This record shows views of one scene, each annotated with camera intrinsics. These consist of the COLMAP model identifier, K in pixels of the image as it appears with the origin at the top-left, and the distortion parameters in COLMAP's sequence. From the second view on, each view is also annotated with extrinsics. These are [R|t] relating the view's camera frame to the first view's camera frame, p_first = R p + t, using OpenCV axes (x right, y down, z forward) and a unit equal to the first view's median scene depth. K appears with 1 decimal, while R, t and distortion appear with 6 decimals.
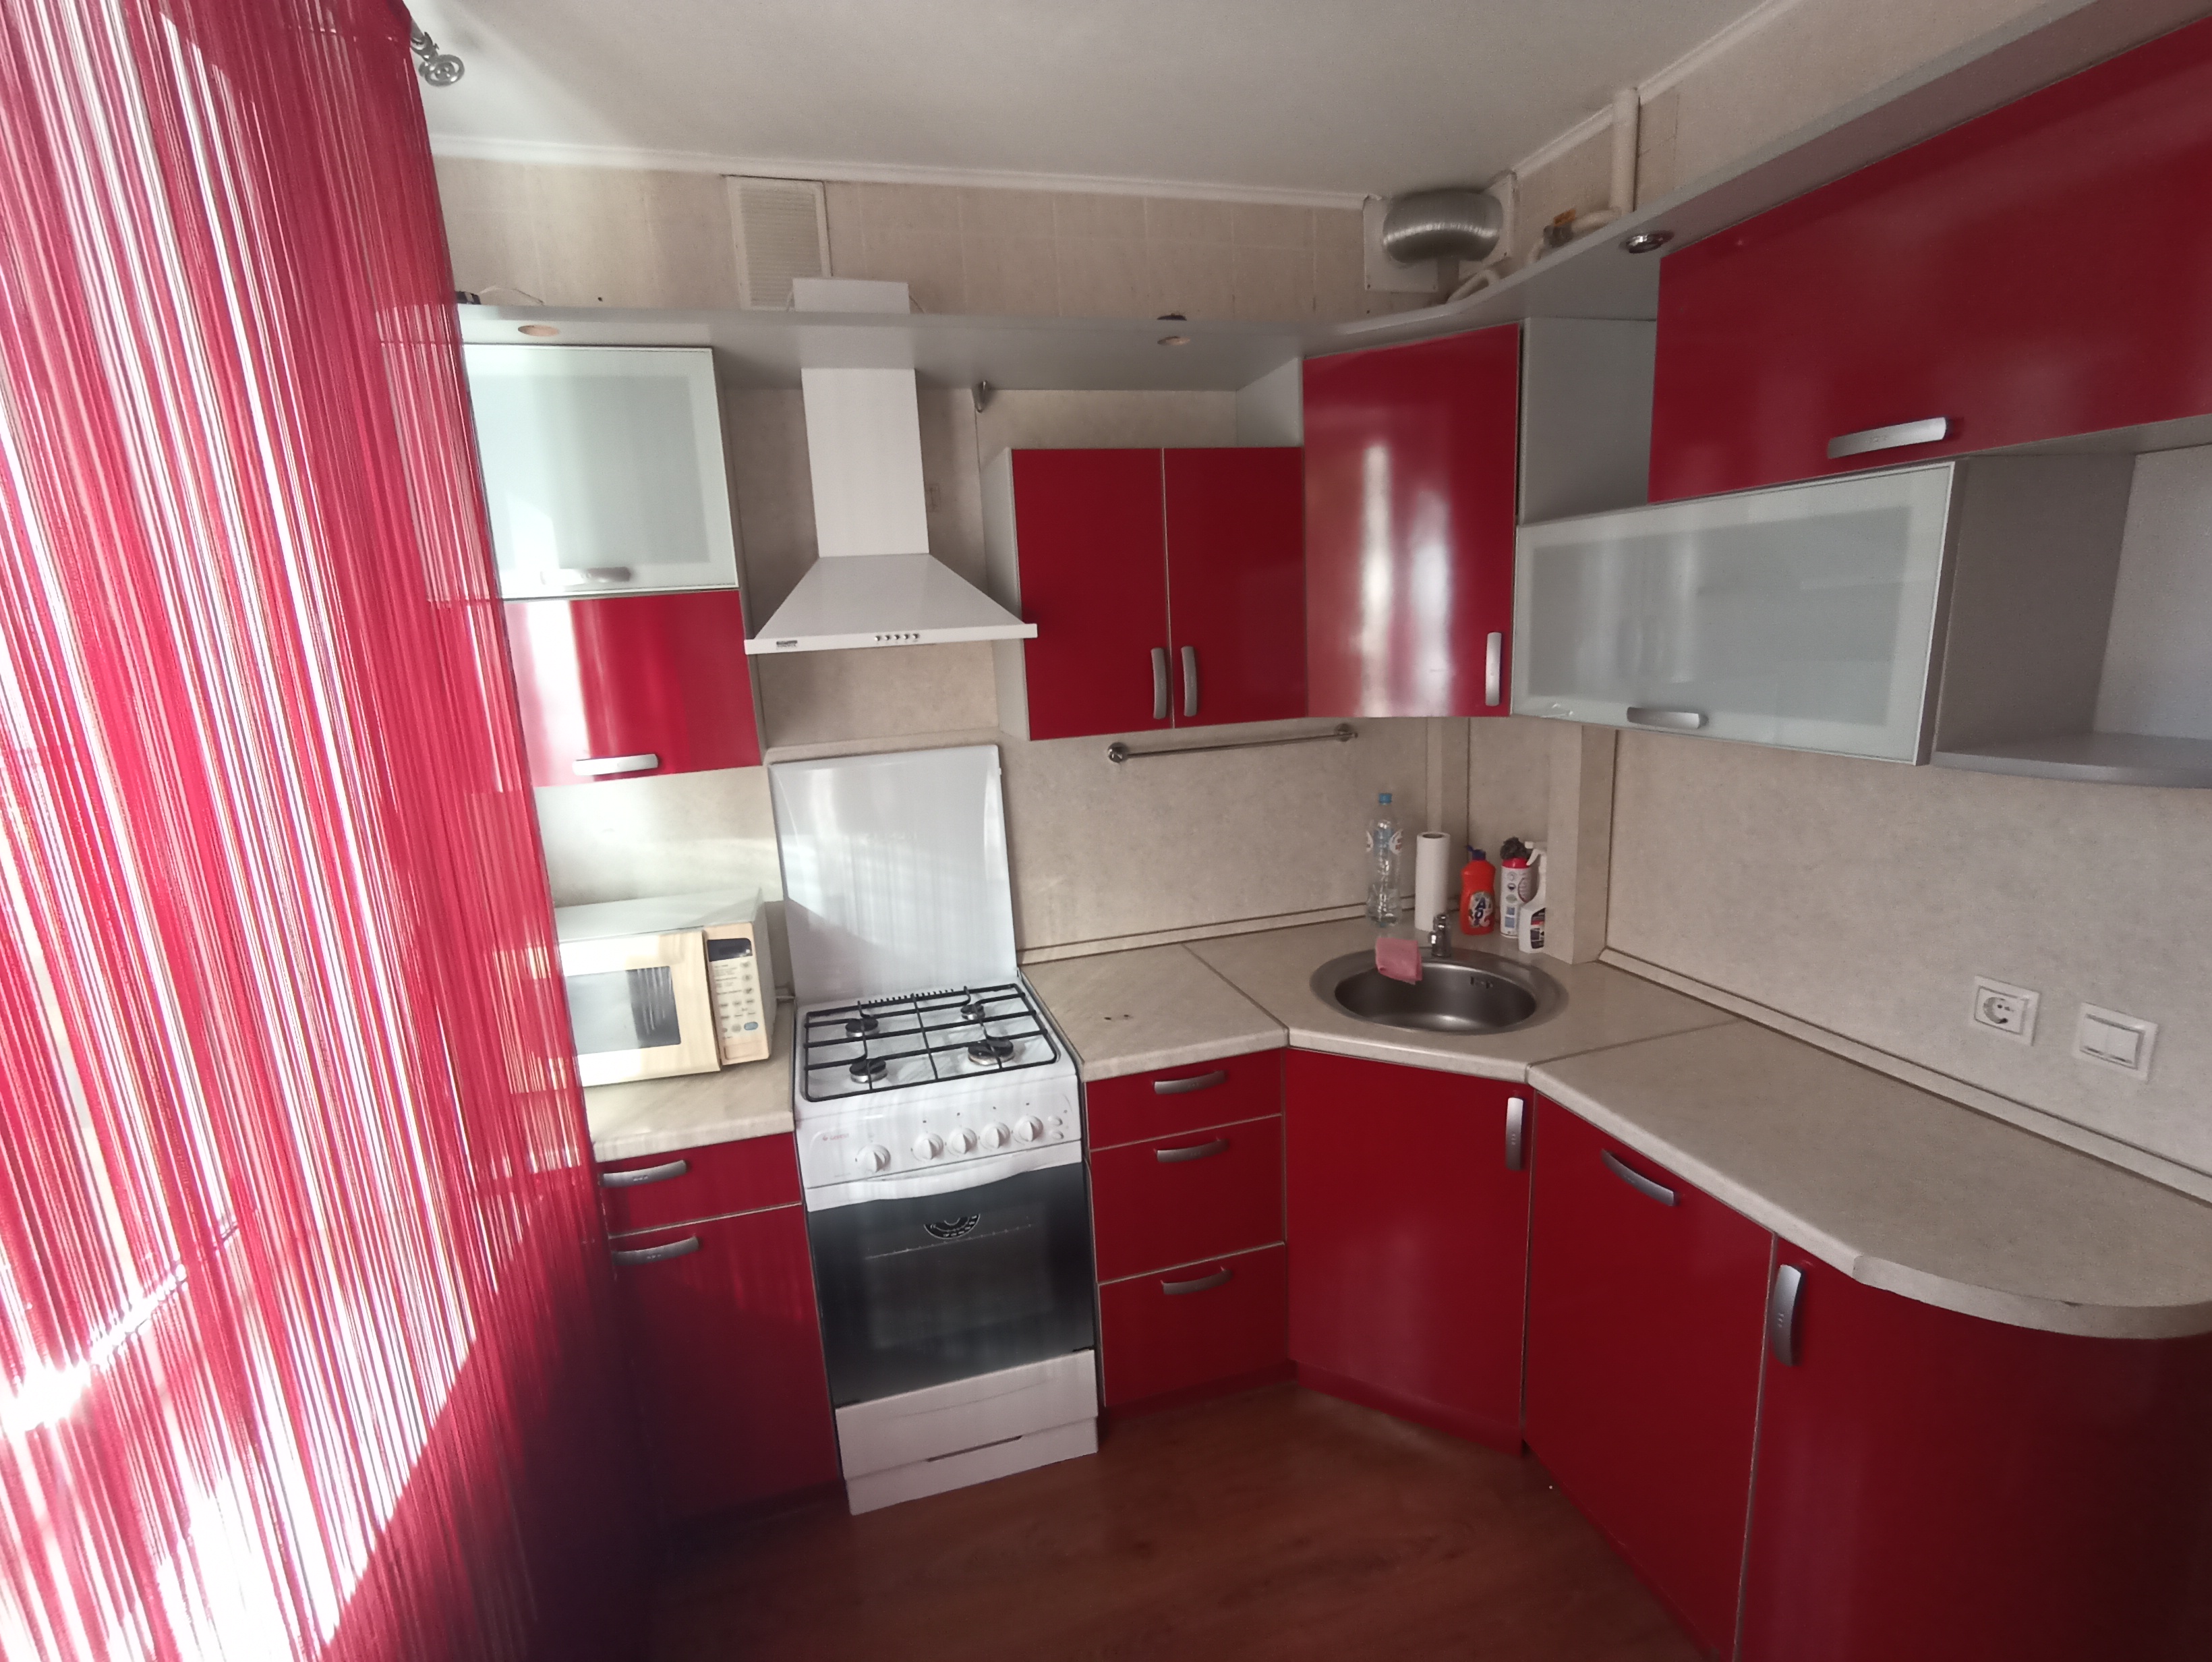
lens RADIAL K [[1009.6, 0, 1078.4], [0, 1009.6, 842.5], [0, 0, 1]] dist [-0.013570, 0.000447]
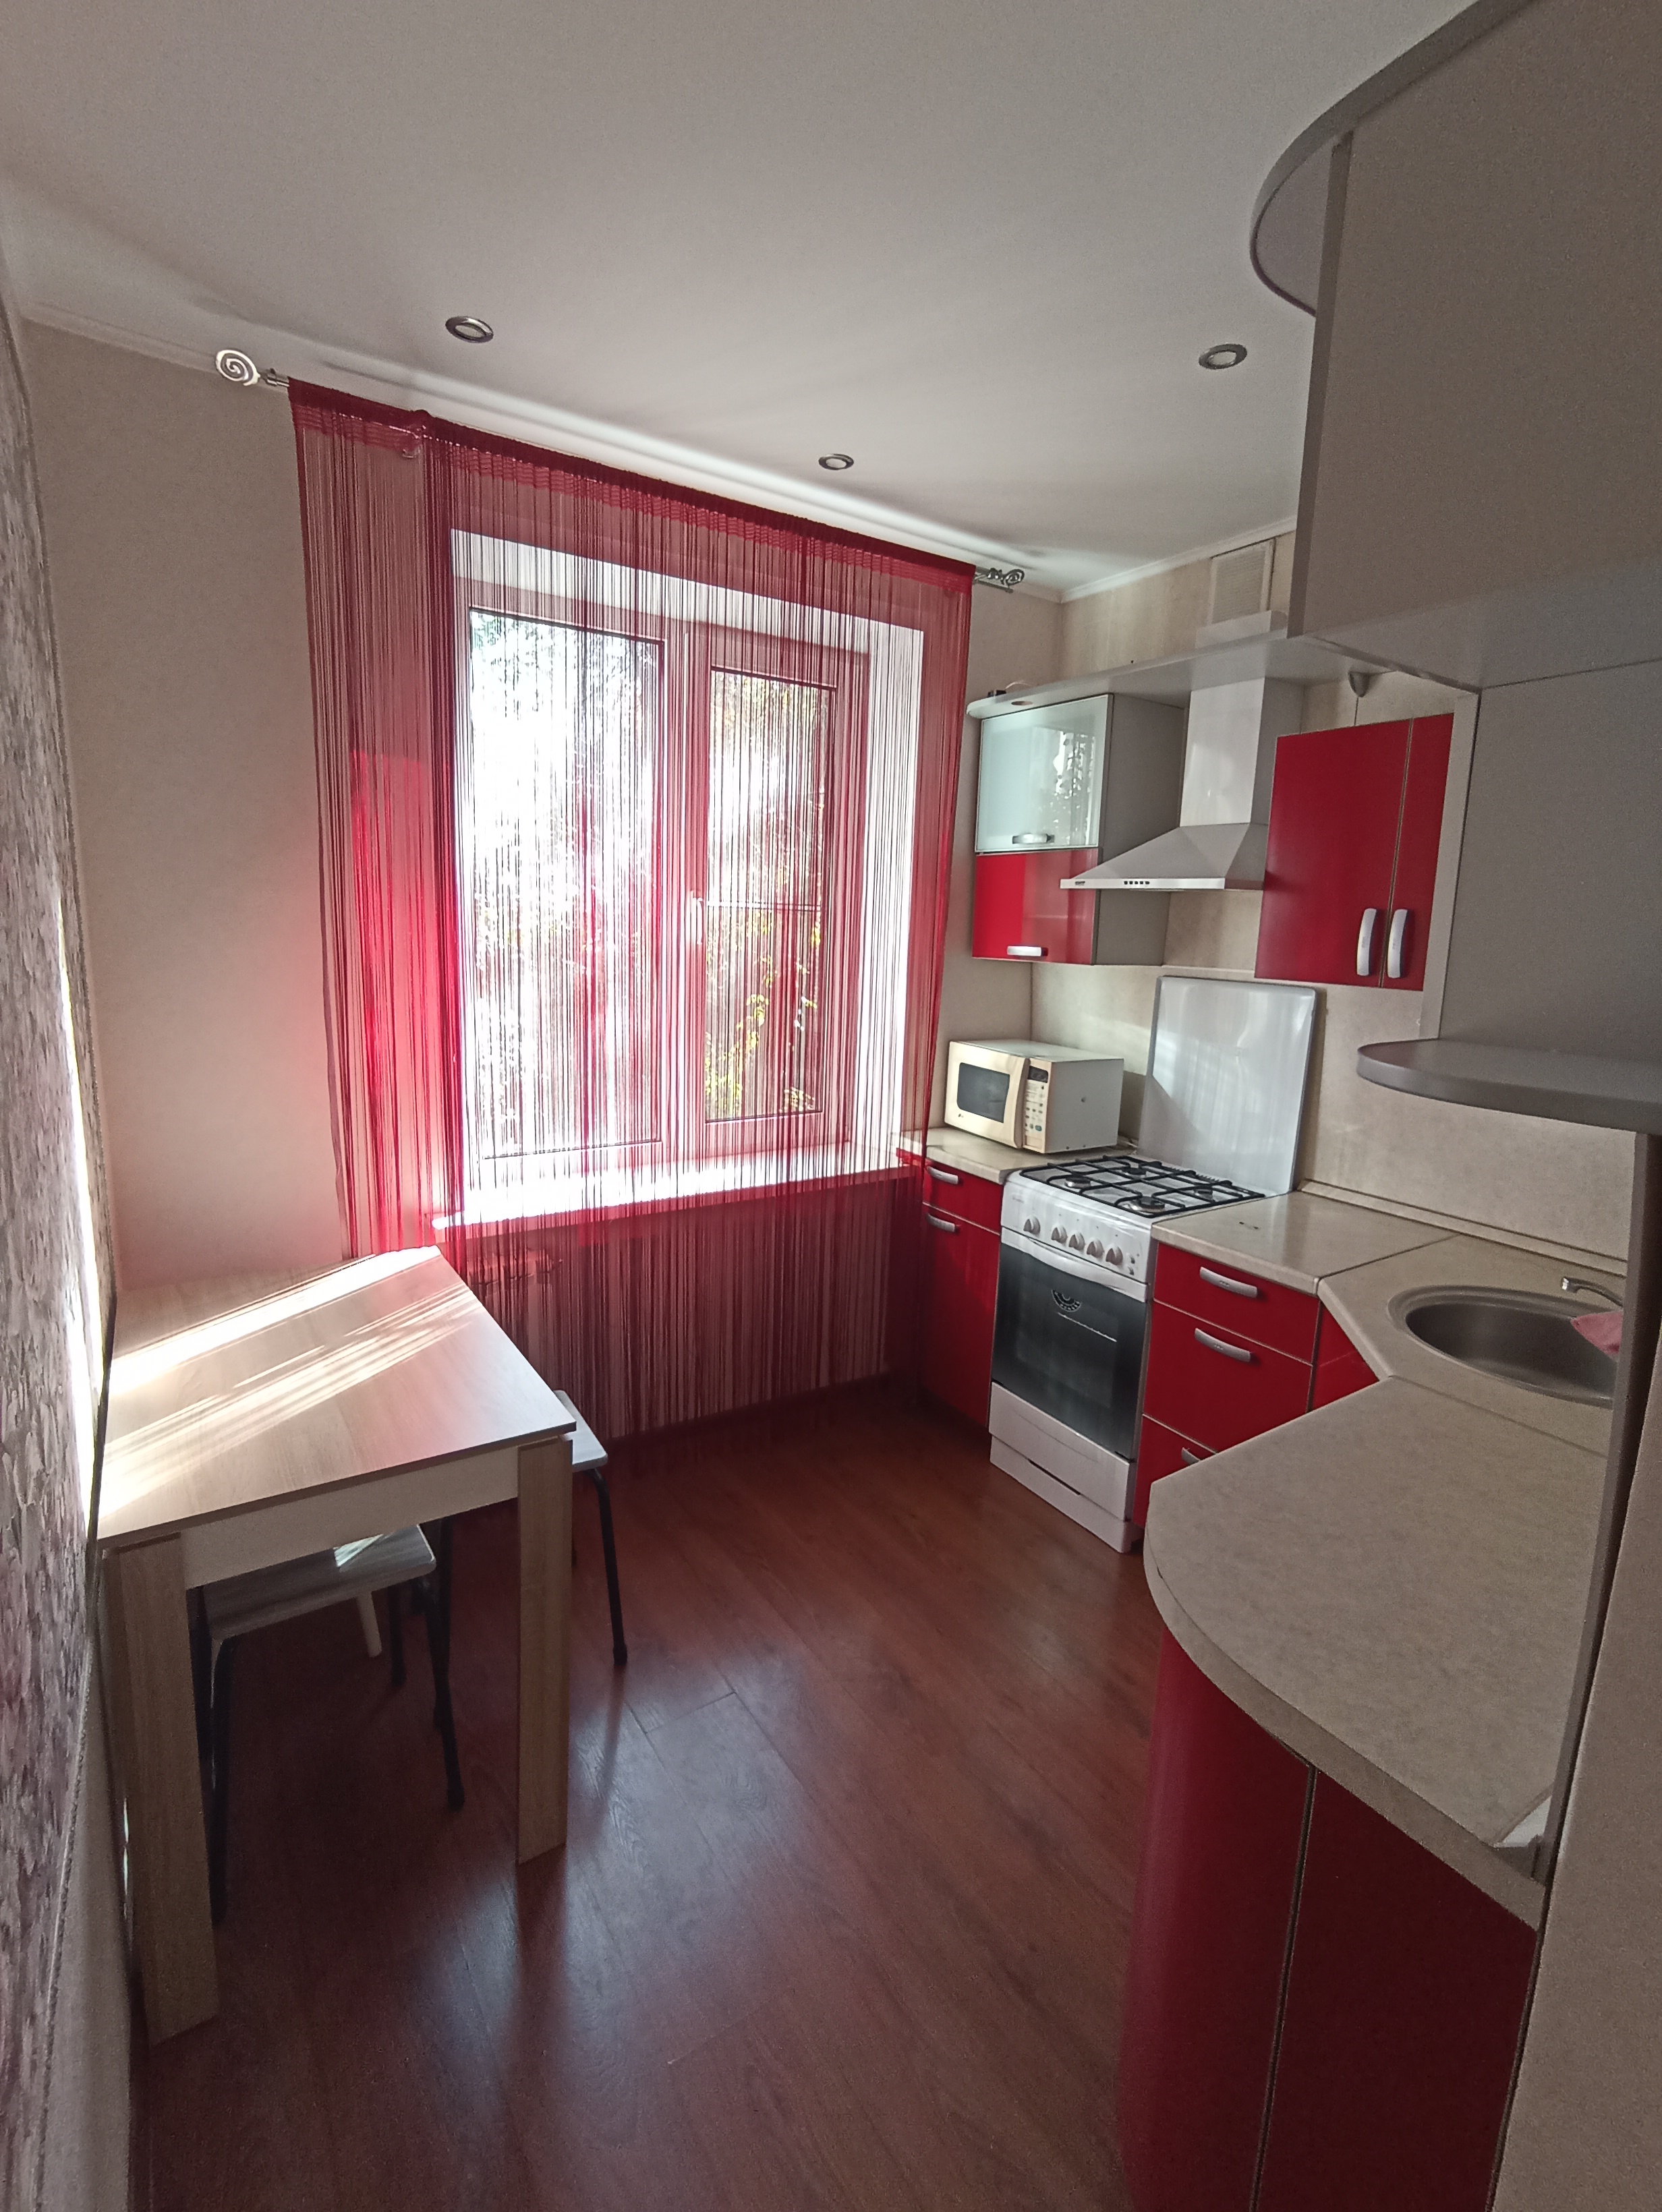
lens RADIAL K [[1009.6, 0, 821.0], [0, 1009.6, 1080.4], [0, 0, 1]] dist [-0.013570, 0.000447]
pose [[0.296599, 0.216981, -0.930026, 0.991737], [-0.250871, 0.957348, 0.143349, -0.025471], [0.921462, 0.190799, 0.338383, 0.157261]]
